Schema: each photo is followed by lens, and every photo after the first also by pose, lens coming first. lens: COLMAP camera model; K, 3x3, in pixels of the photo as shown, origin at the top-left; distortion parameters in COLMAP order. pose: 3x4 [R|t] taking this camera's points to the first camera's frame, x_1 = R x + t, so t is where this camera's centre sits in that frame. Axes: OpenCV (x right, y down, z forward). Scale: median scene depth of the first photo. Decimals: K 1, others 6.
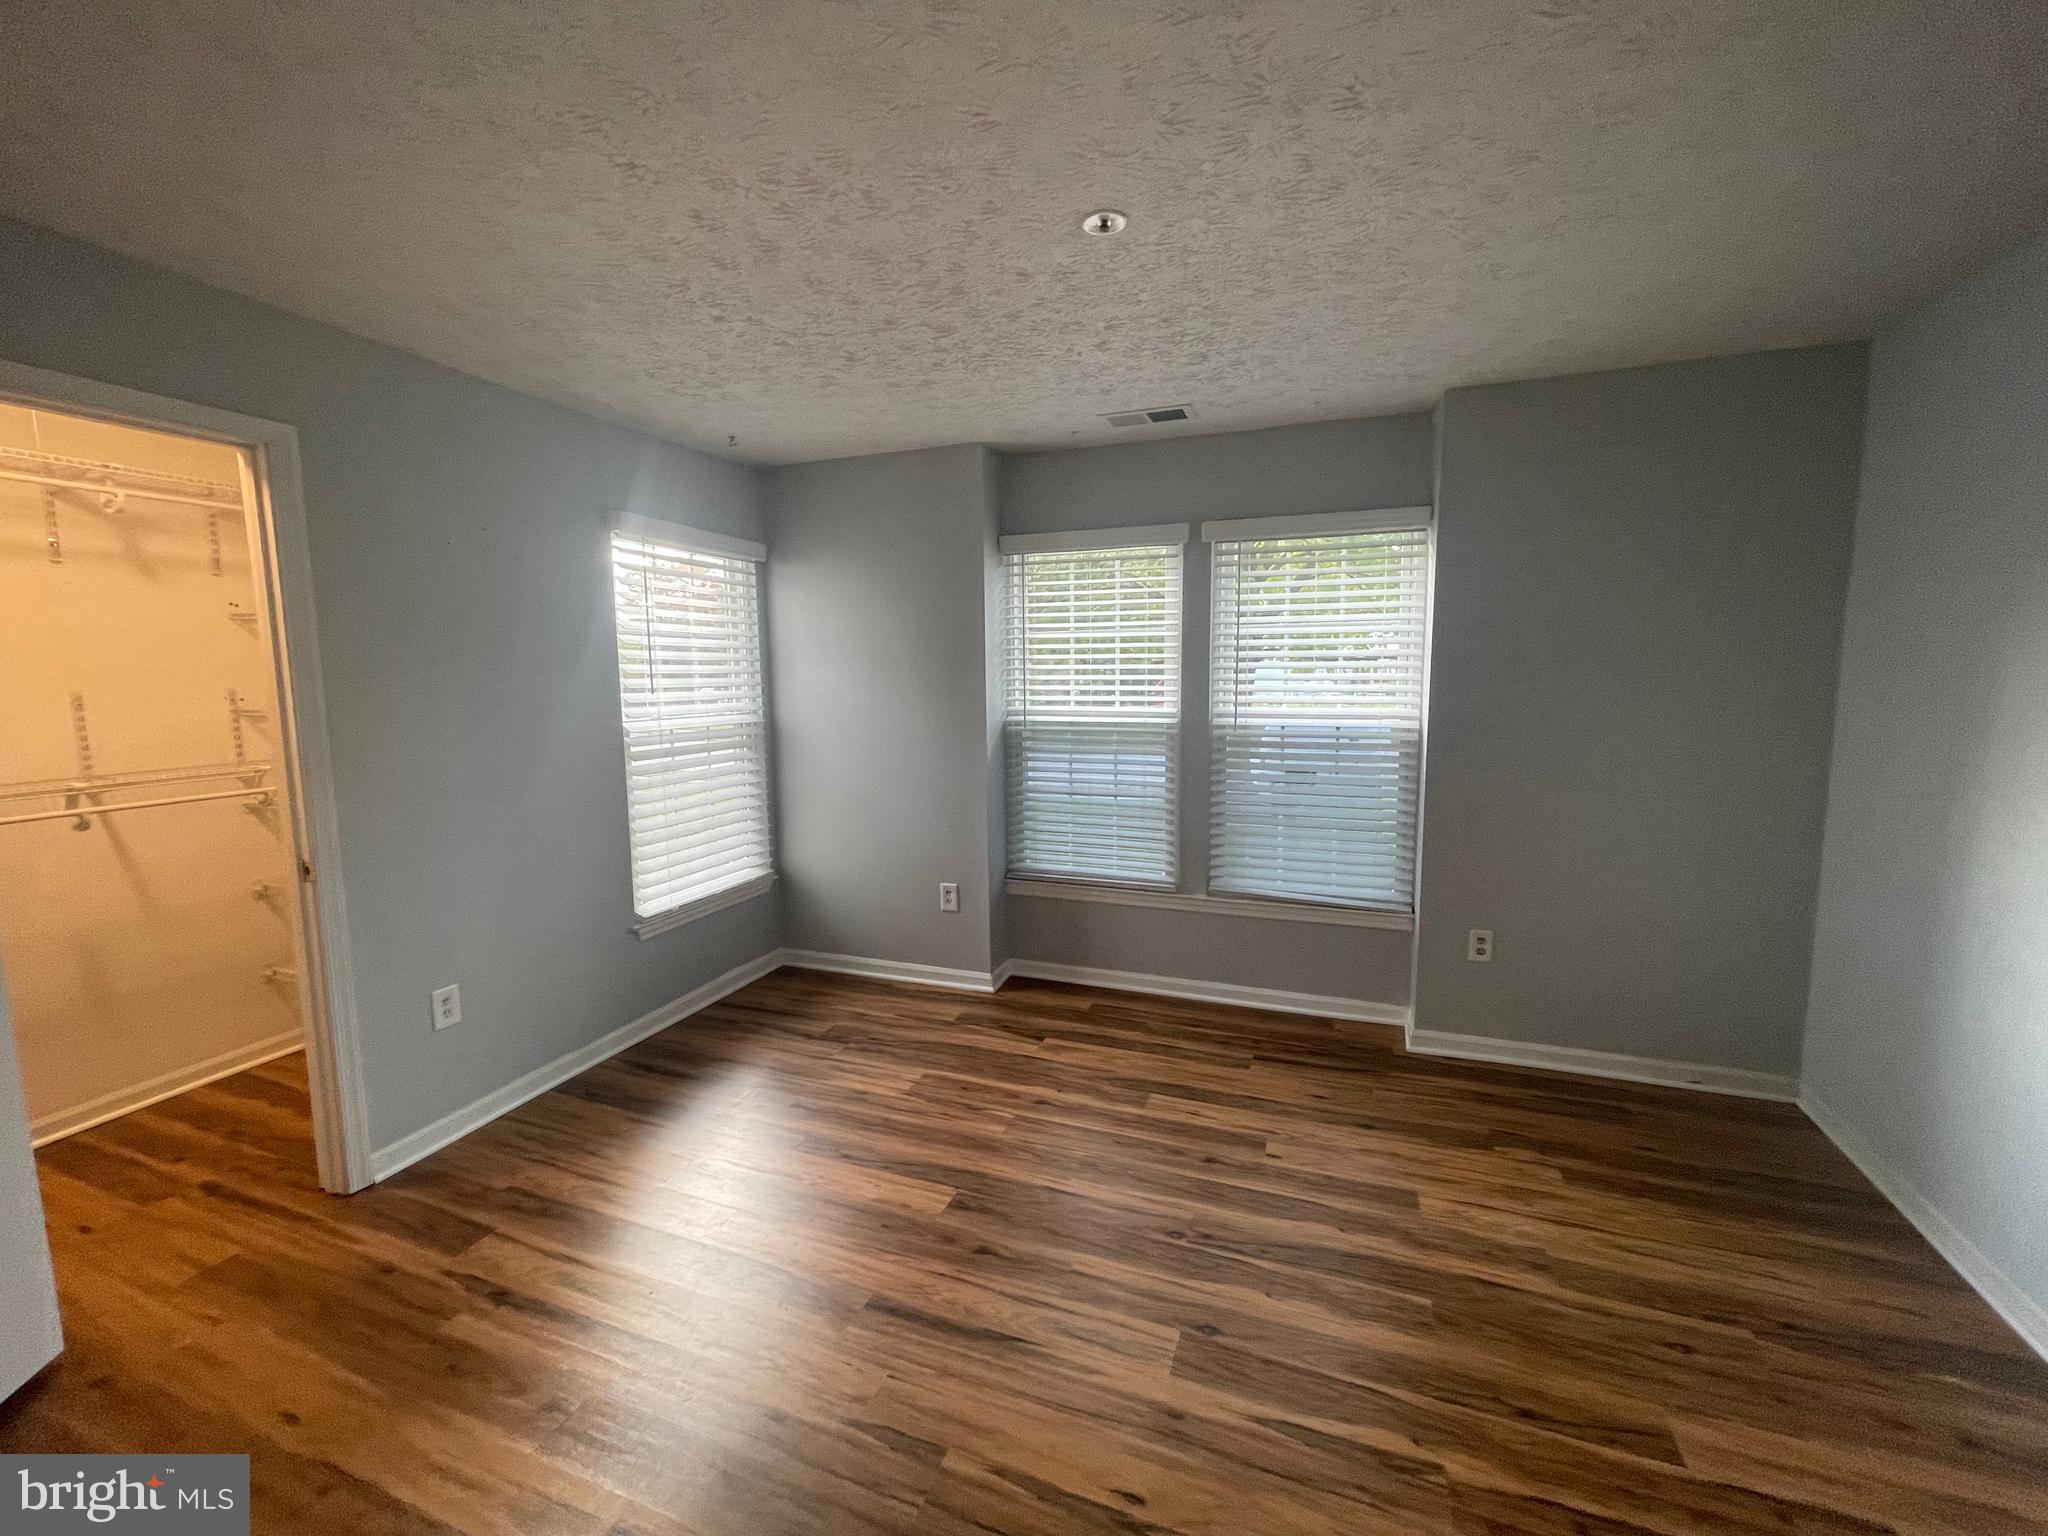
lens RADIAL K [[828.1, 0, 1020.0], [0, 828.1, 759.9], [0, 0, 1]] dist [-0.002863, 0.002815]
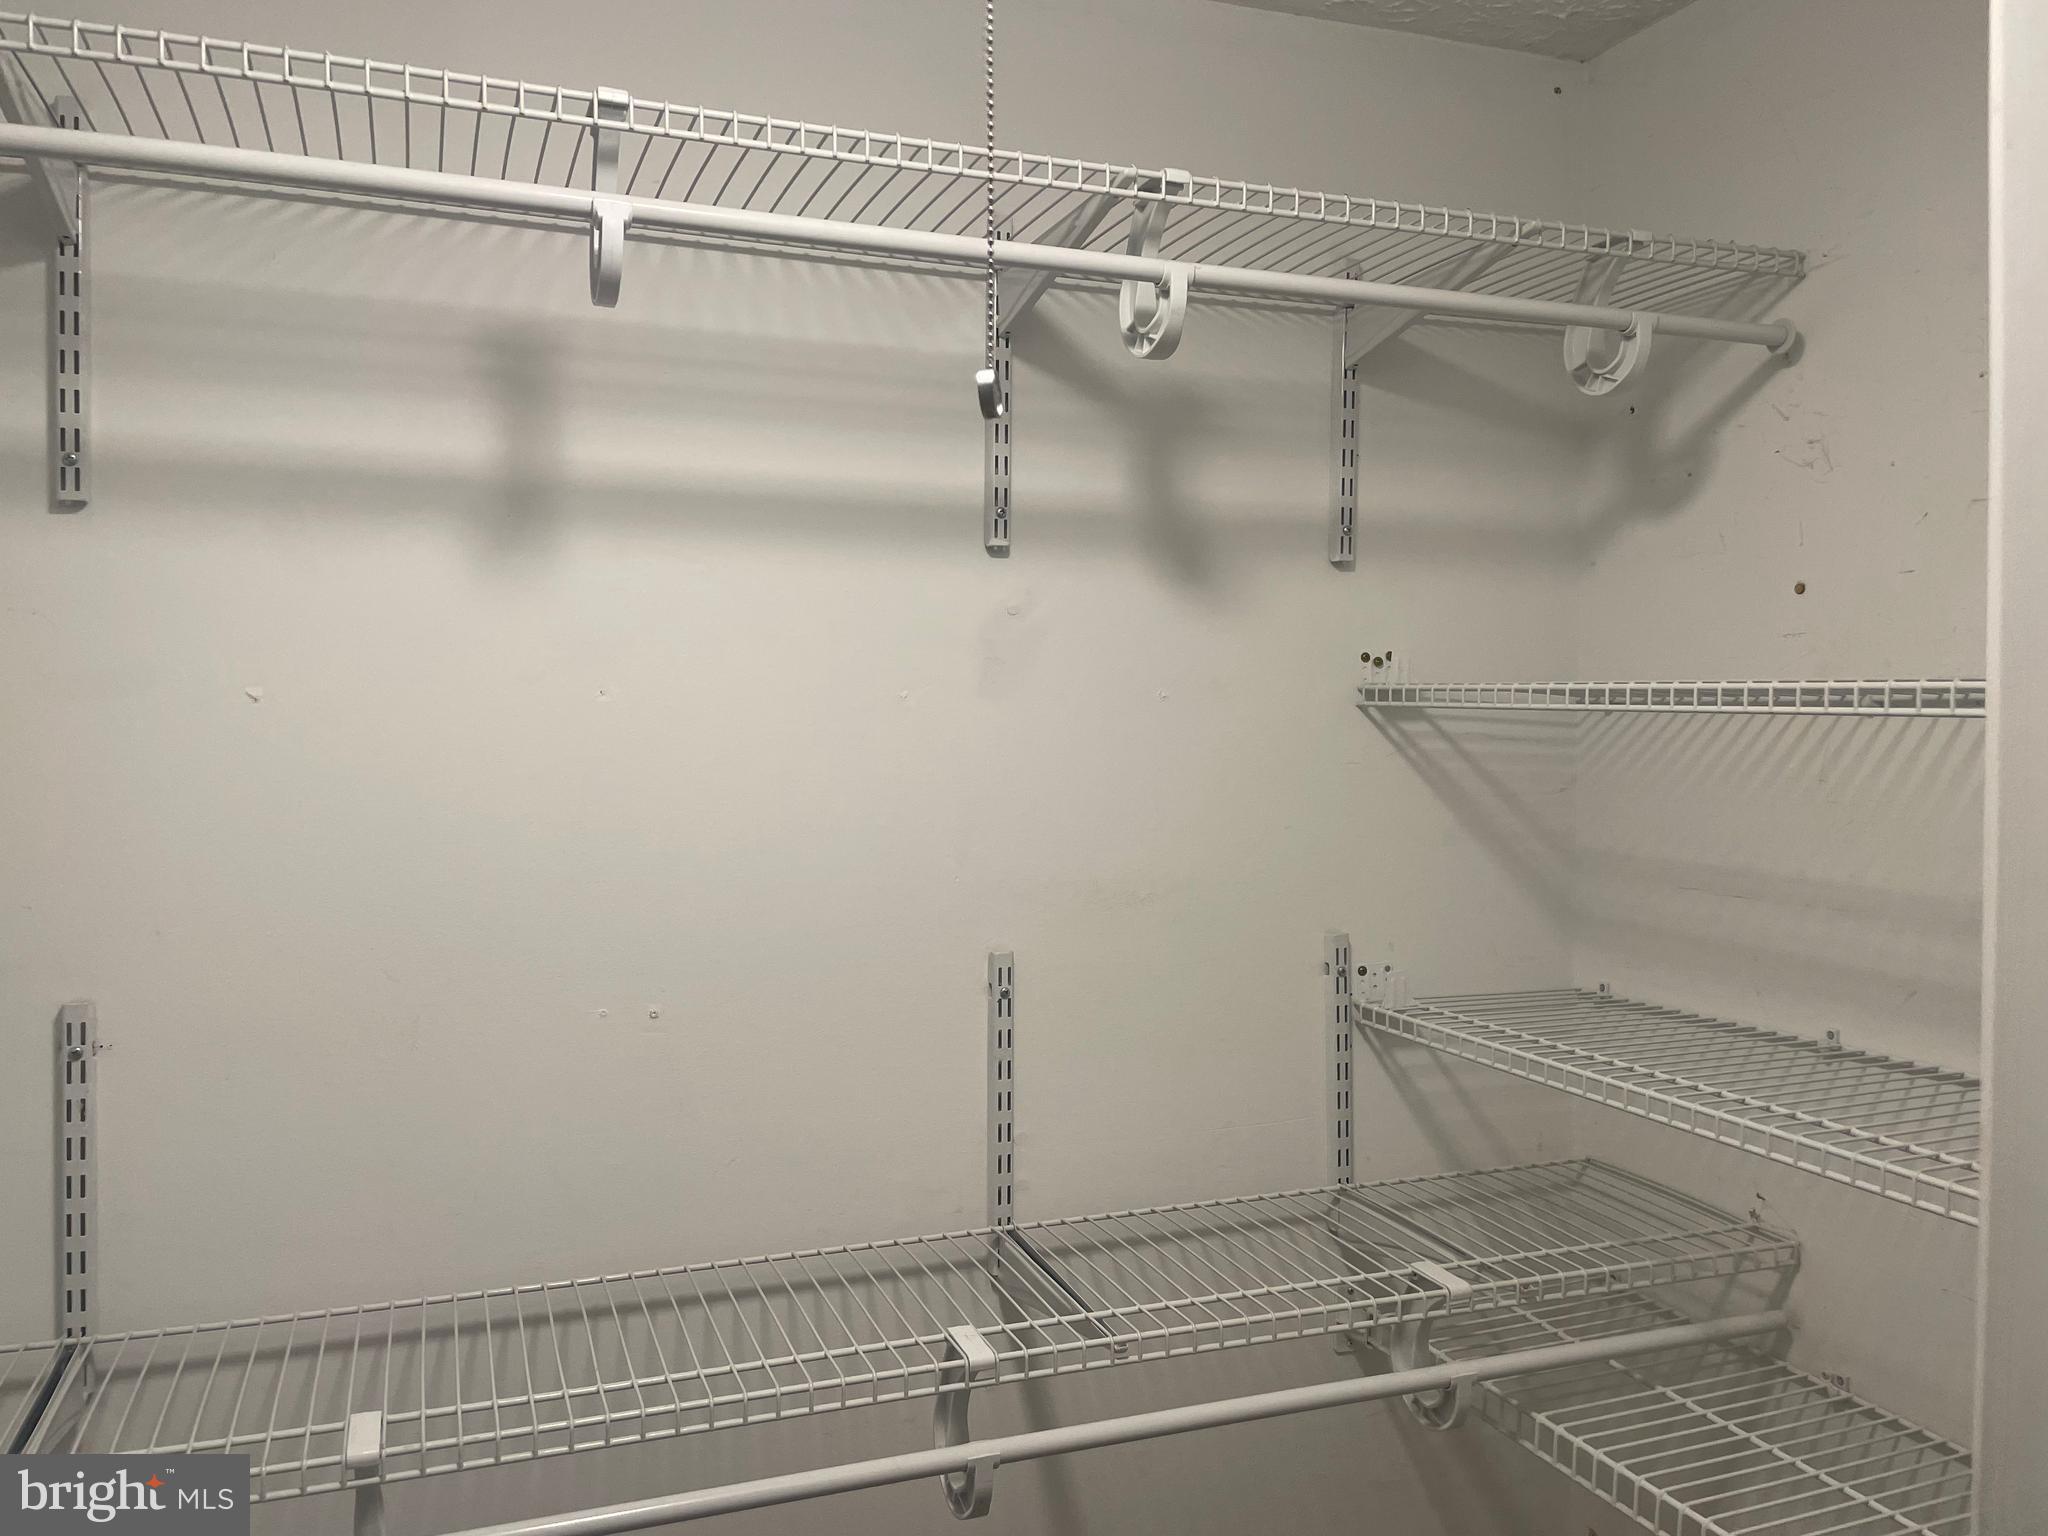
lens RADIAL K [[1561.9, 0, 1028.5], [0, 1561.9, 764.5], [0, 0, 1]] dist [0.085659, -0.107547]
pose [[0.668968, 0.033269, -0.742546, -0.651139], [-0.090064, 0.995265, -0.036548, -0.126075], [0.737815, 0.091327, 0.668797, 0.566863]]
